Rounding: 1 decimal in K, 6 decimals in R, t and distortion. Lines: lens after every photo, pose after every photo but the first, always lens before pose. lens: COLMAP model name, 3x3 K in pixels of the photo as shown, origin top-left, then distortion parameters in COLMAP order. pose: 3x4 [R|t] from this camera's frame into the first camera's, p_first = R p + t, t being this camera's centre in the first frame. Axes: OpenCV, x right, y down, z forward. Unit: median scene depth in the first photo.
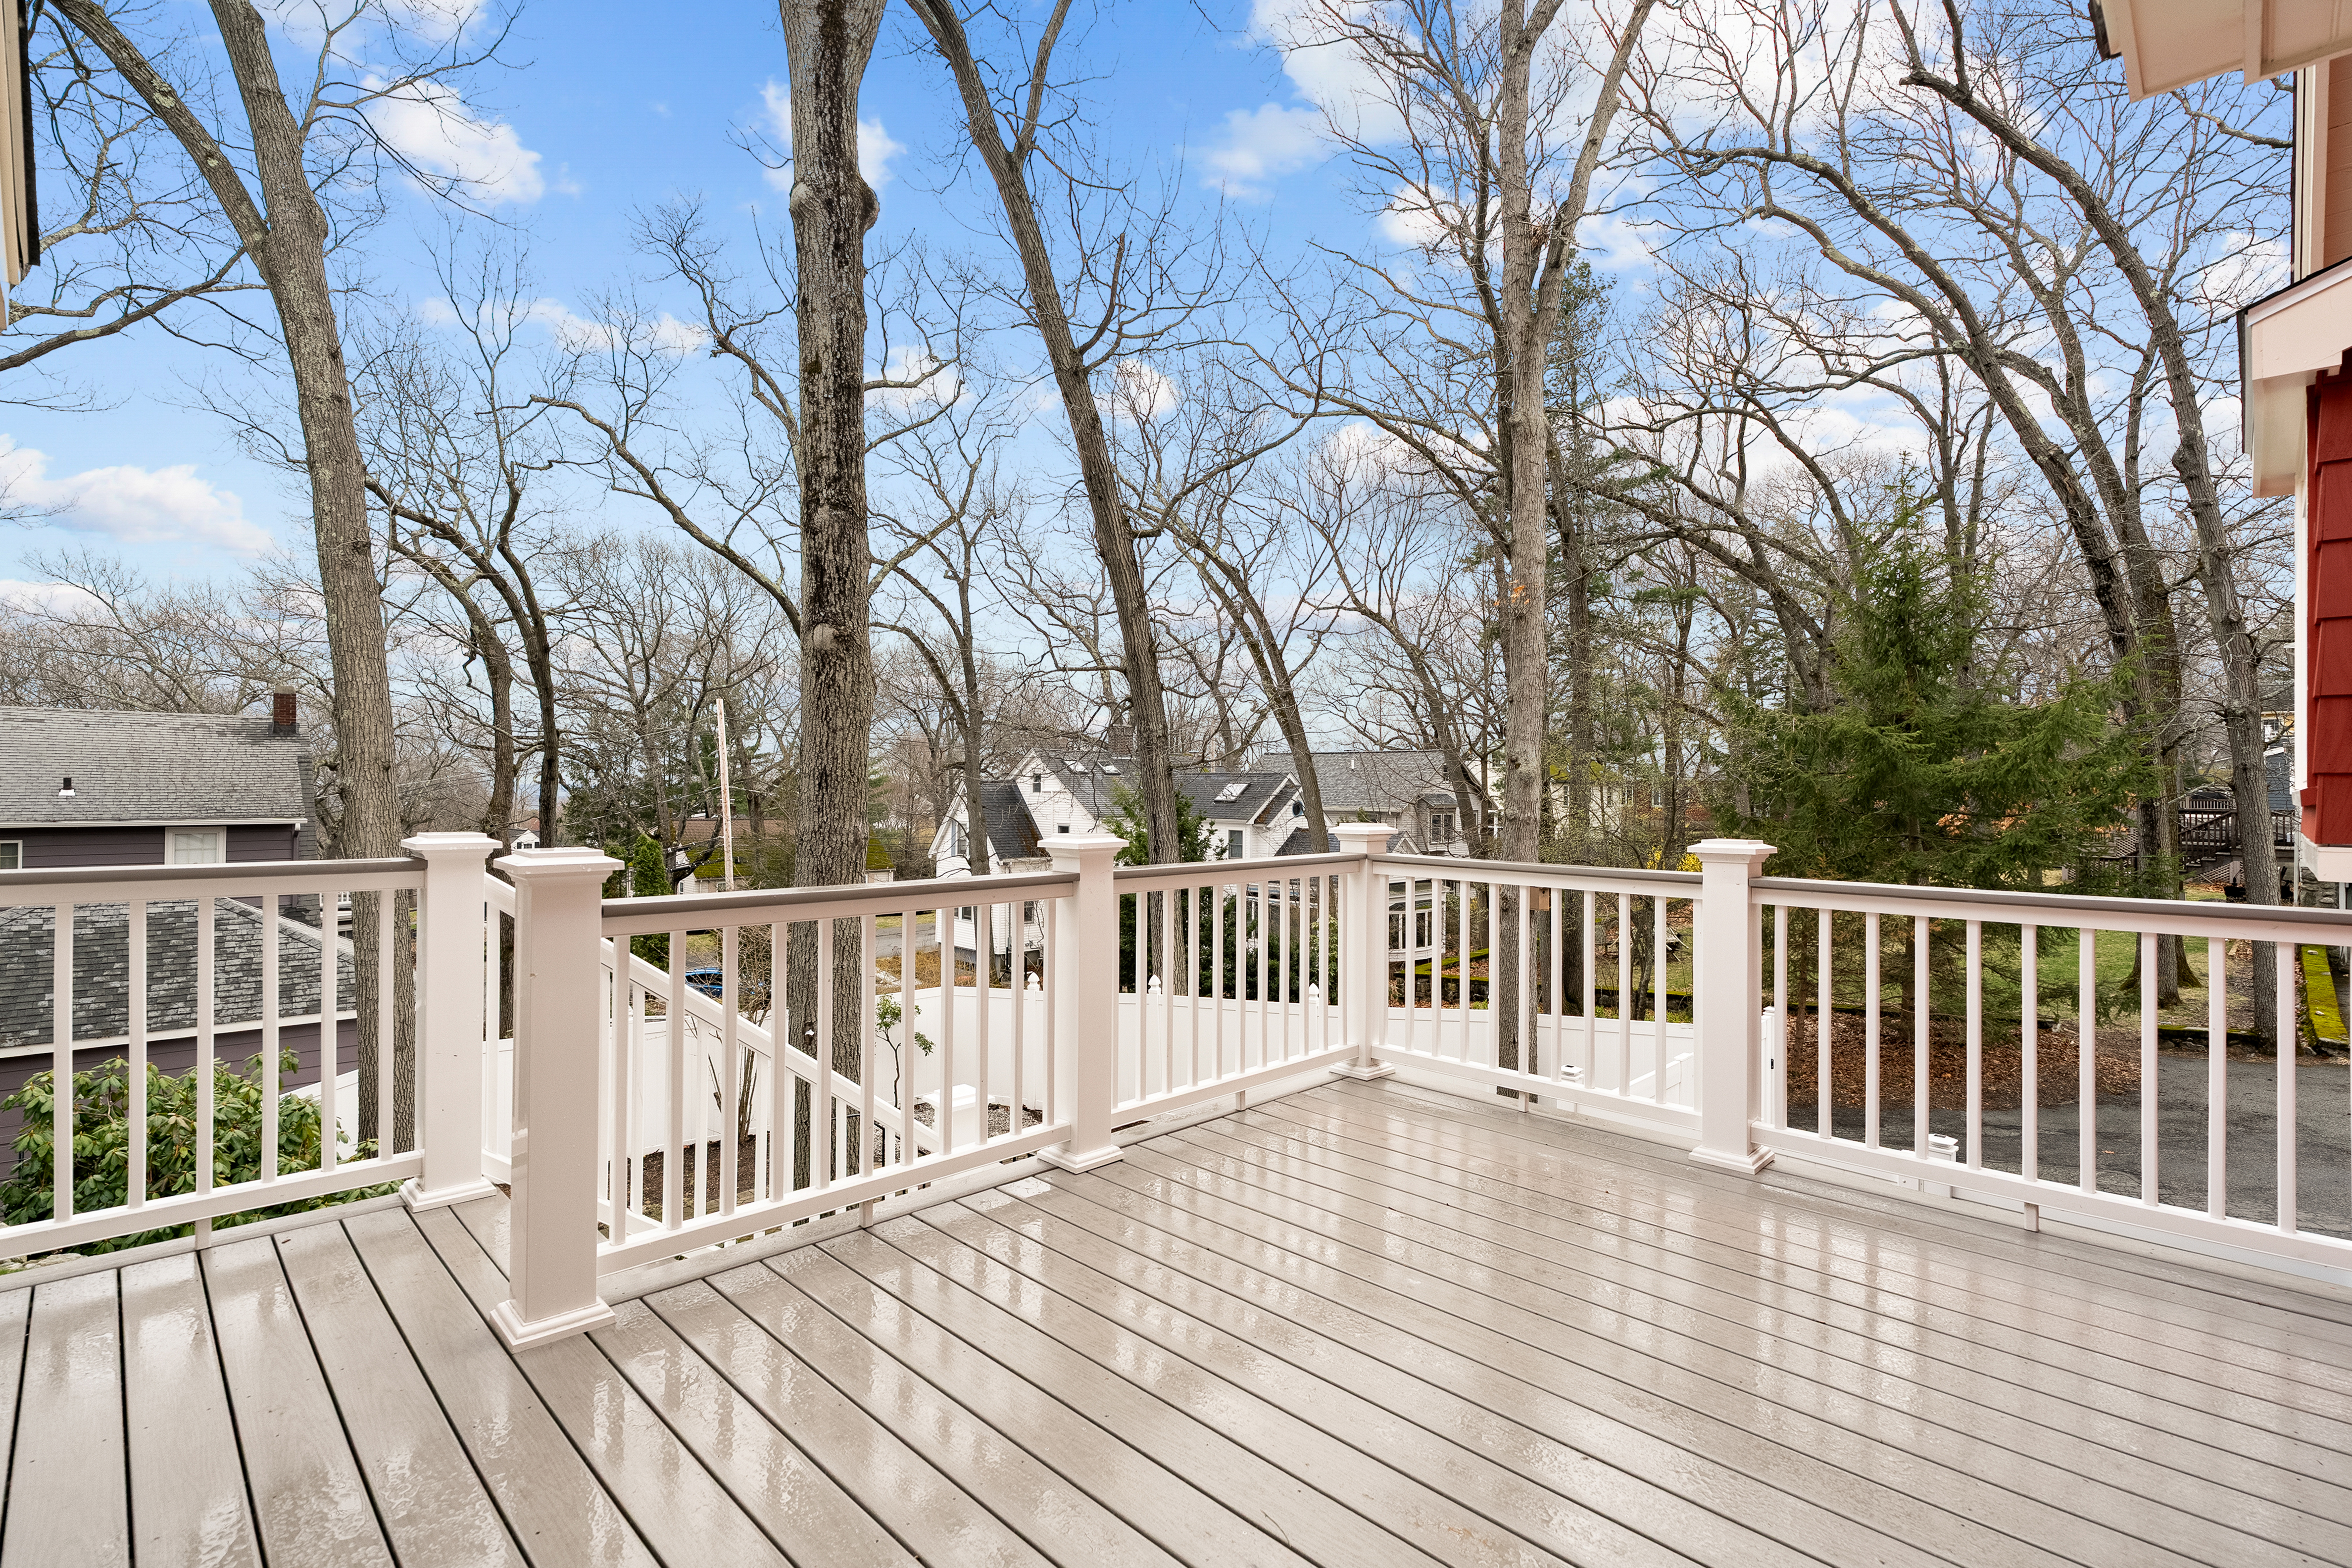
lens RADIAL K [[1083.2, 0, 1176.0], [0, 1083.2, 784.0], [0, 0, 1]] dist [-0.001796, -0.000062]
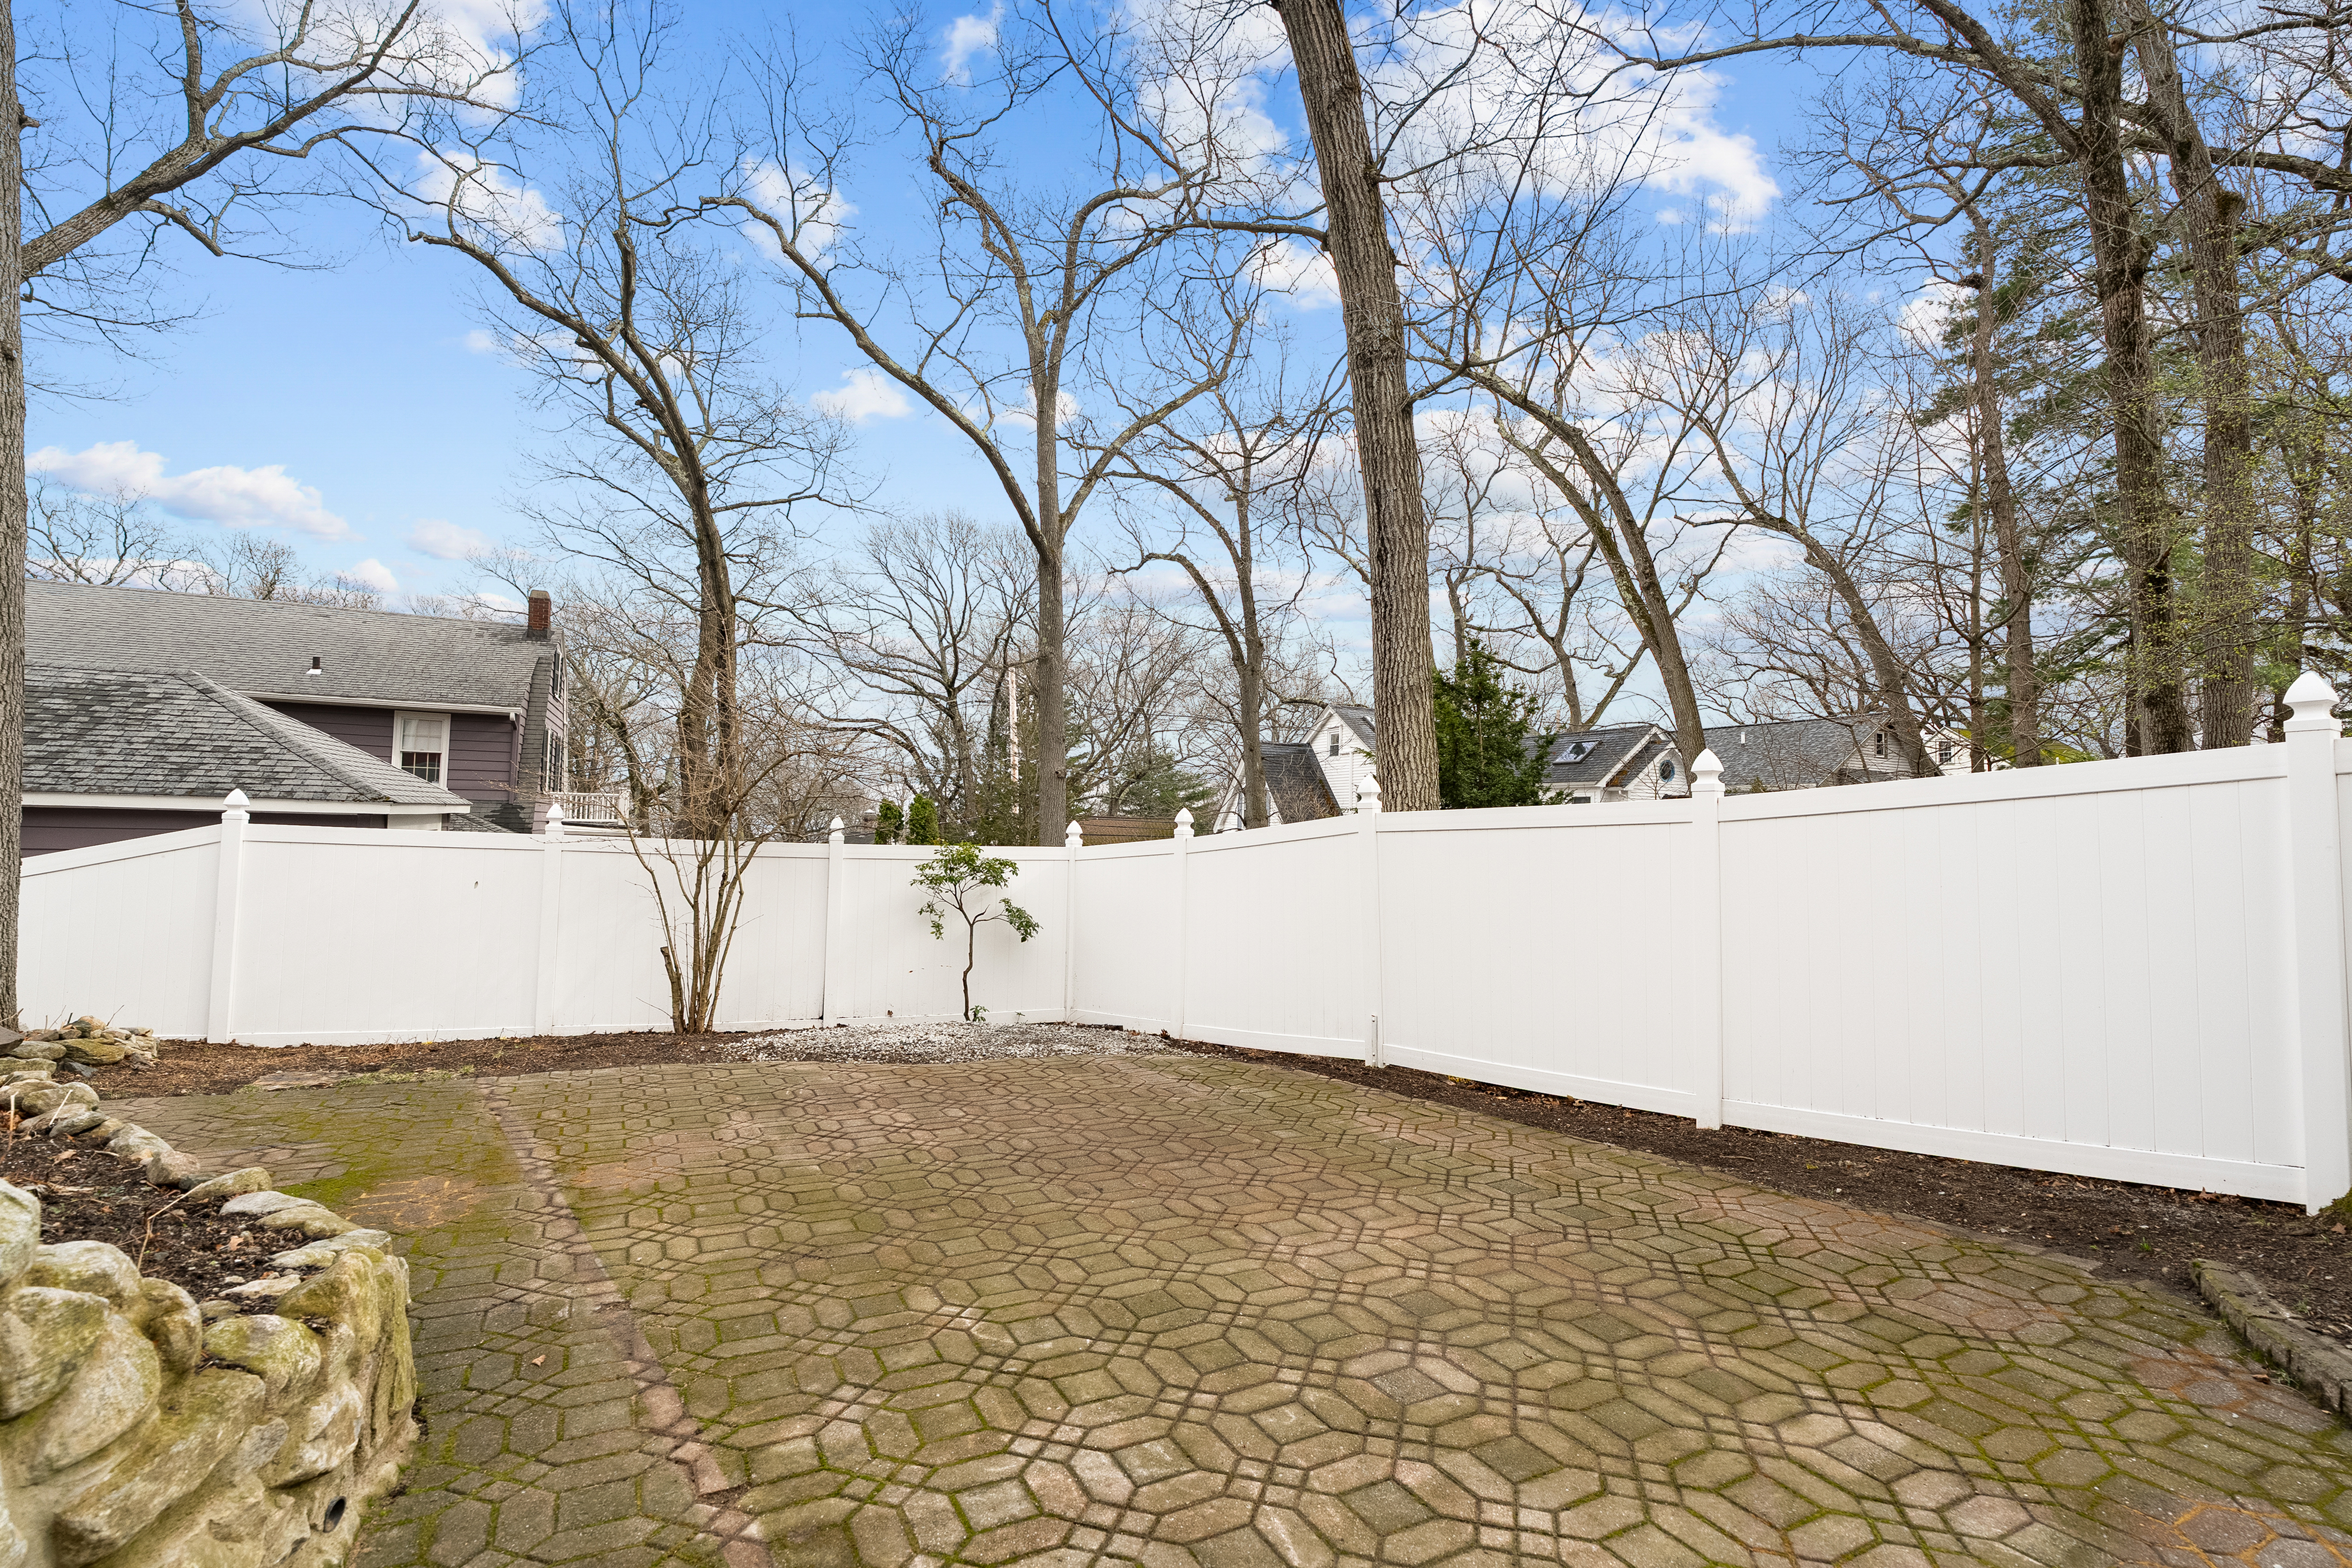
lens RADIAL K [[1050.5, 0, 1176.0], [0, 1050.5, 784.0], [0, 0, 1]] dist [-0.004608, -0.000110]
pose [[0.947758, 0.002112, -0.318984, 0.027814], [-0.018858, 0.998600, -0.049419, 0.111105], [0.318433, 0.052853, 0.946471, 0.264462]]
